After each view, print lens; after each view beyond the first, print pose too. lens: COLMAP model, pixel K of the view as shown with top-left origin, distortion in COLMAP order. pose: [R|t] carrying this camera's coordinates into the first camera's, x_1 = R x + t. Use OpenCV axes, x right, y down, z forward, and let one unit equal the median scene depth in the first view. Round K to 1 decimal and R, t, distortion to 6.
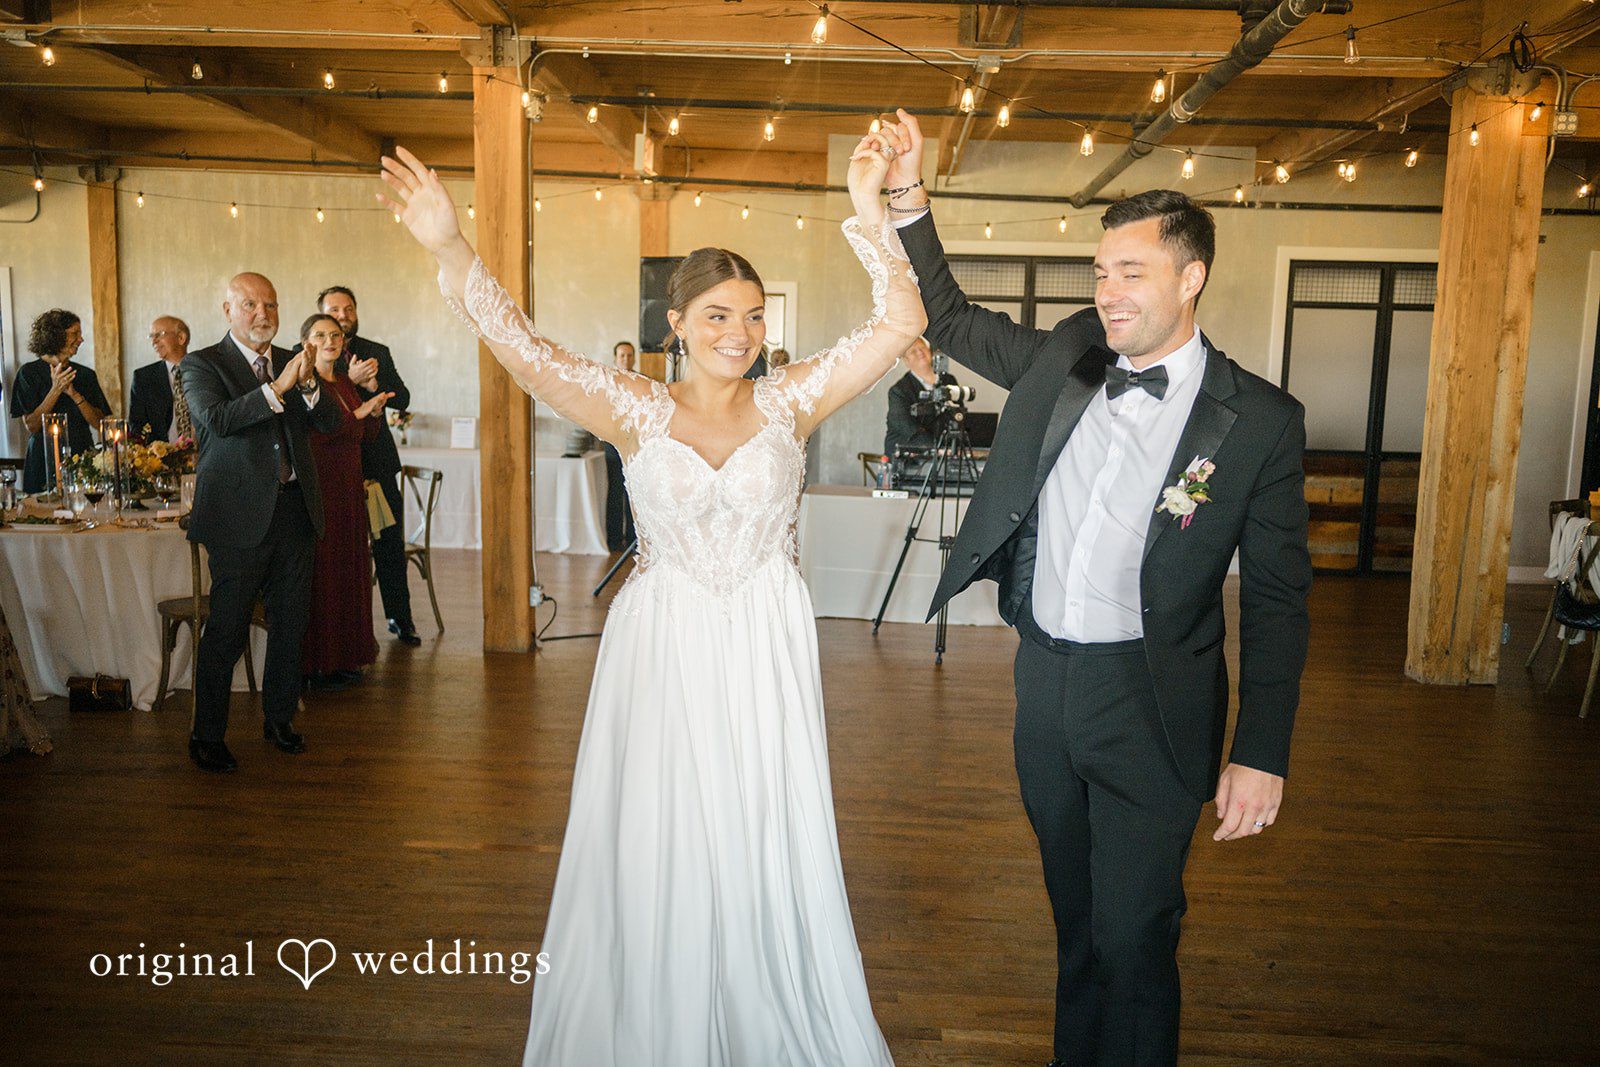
lens RADIAL K [[1259.0, 0, 797.3], [0, 1259.0, 542.1], [0, 0, 1]] dist [0.001189, -0.000206]
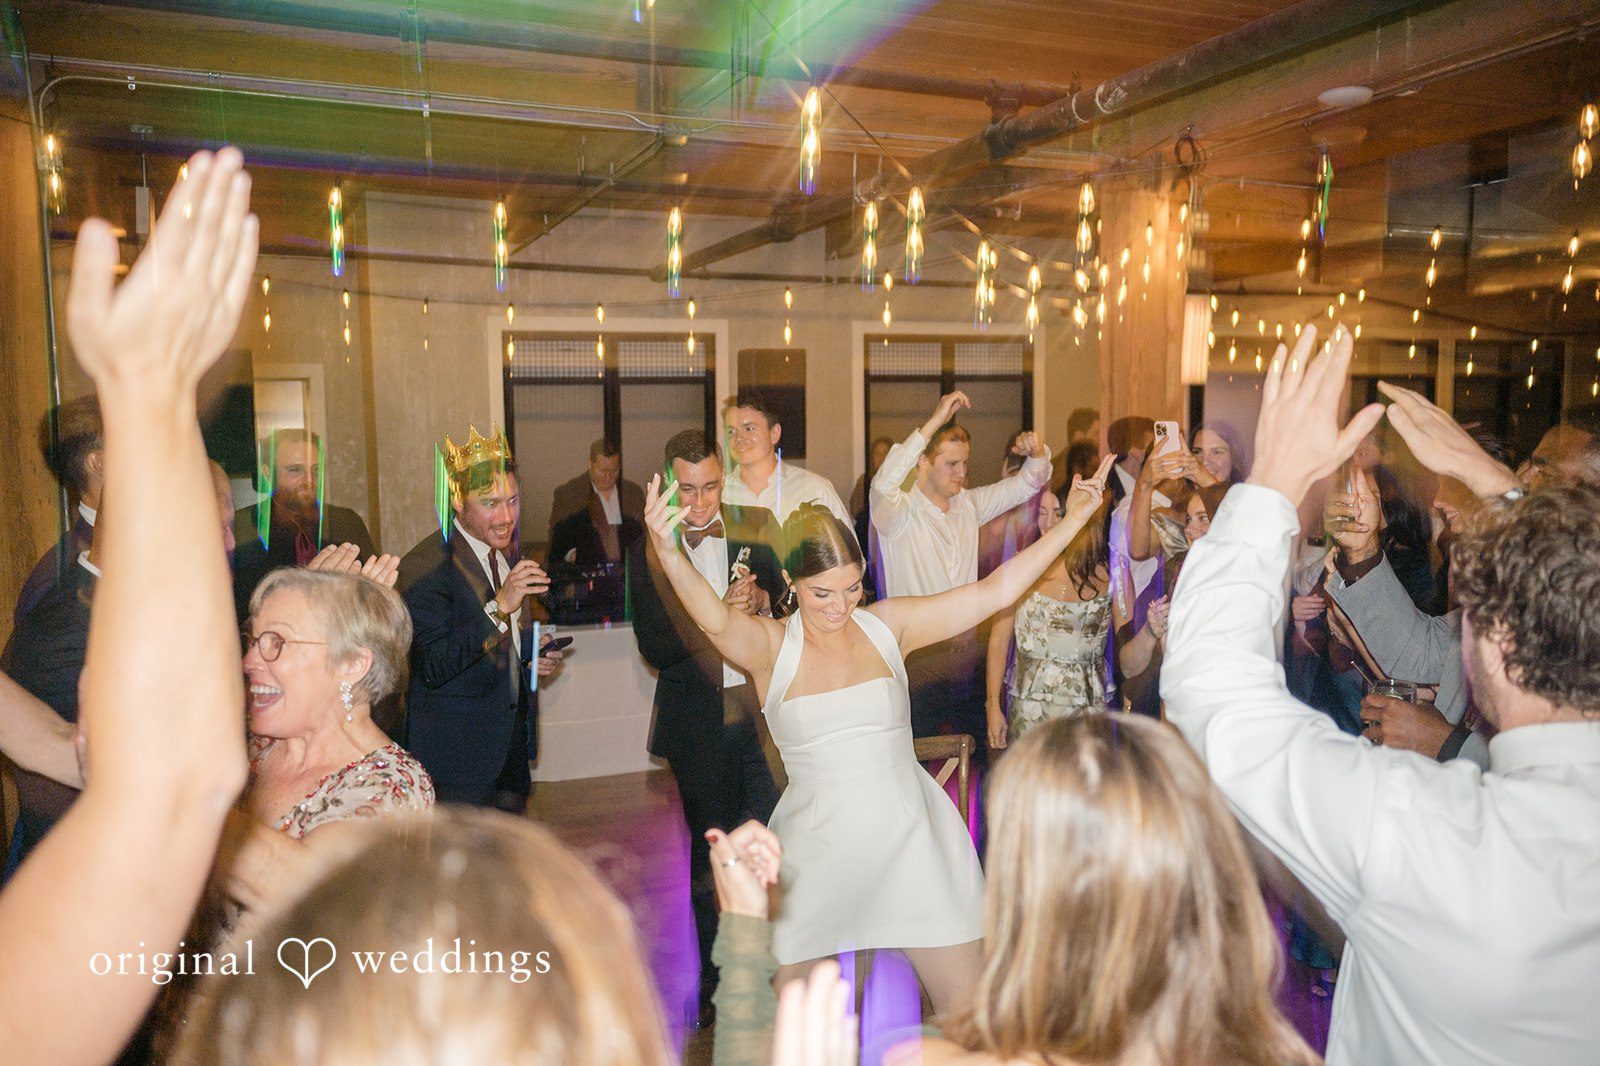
lens RADIAL K [[1259.0, 0, 797.3], [0, 1259.0, 541.6], [0, 0, 1]] dist [0.001189, -0.000206]
pose [[0.895767, -0.084026, 0.436510, -0.104599], [0.098636, 0.995064, -0.010867, -0.056223], [-0.433443, 0.052790, 0.899634, 0.137687]]
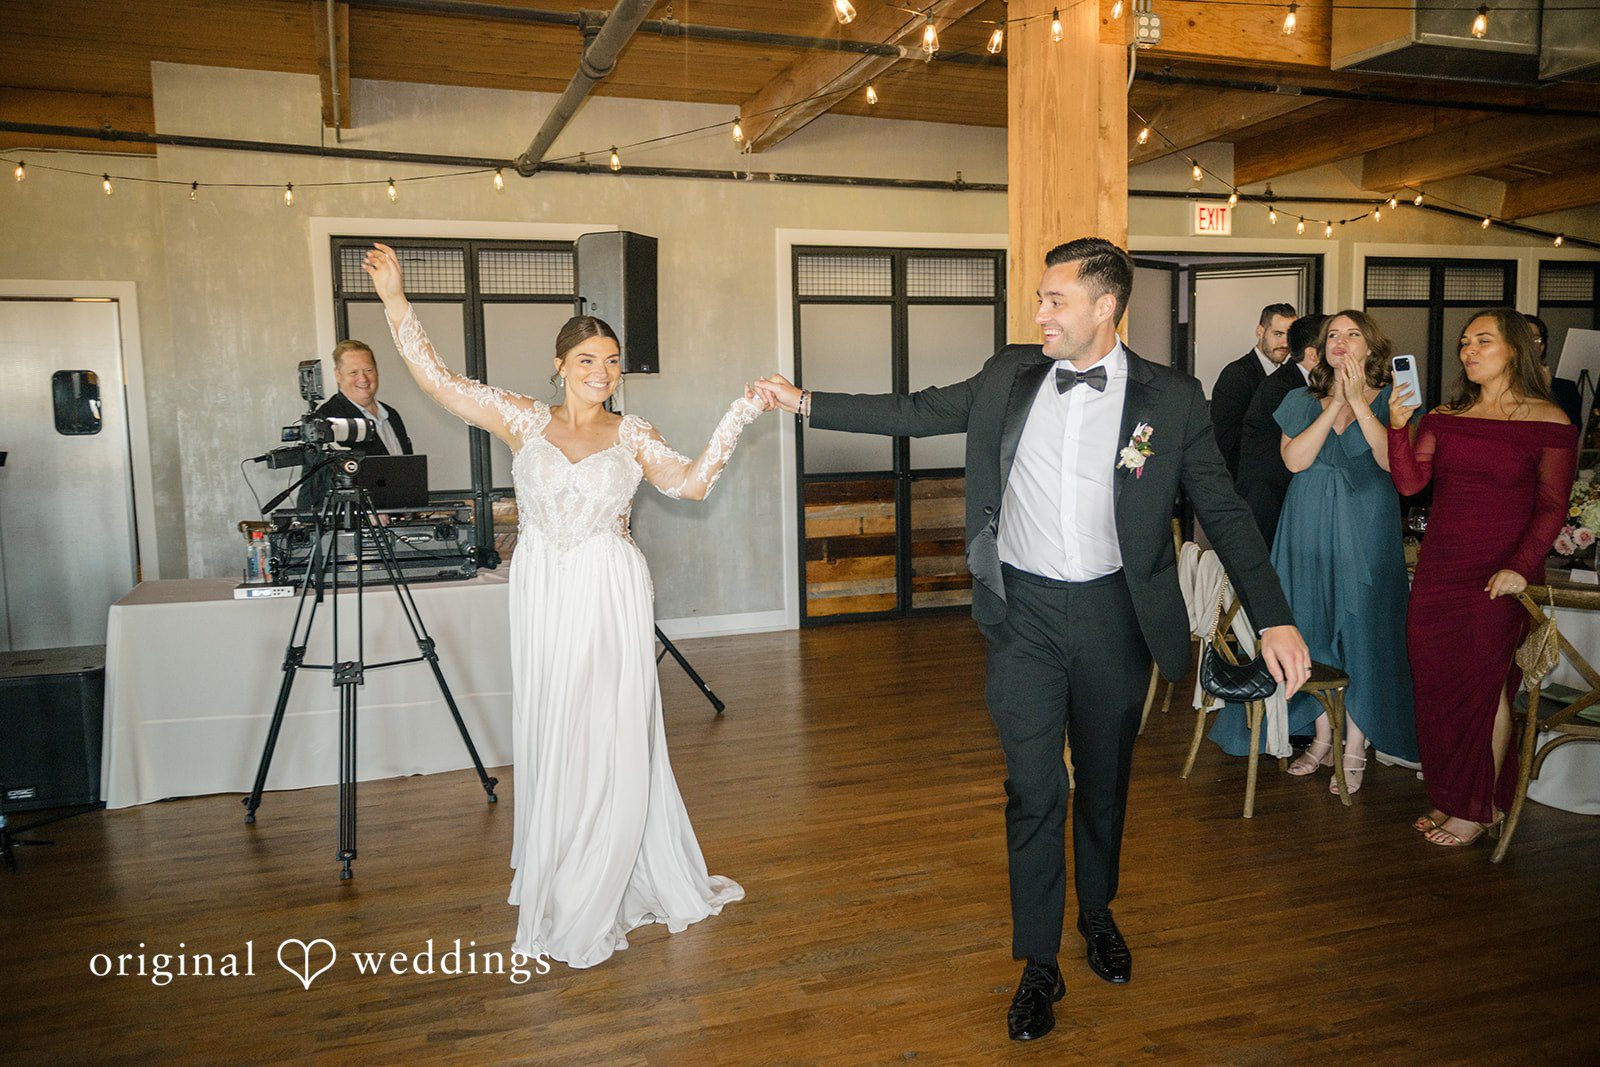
lens RADIAL K [[1259.0, 0, 797.3], [0, 1259.0, 542.1], [0, 0, 1]] dist [0.001189, -0.000206]
pose [[0.920628, -0.087286, 0.380559, 0.066231], [0.095896, 0.995385, -0.003683, -0.028213], [-0.378481, 0.039885, 0.924749, 0.248887]]
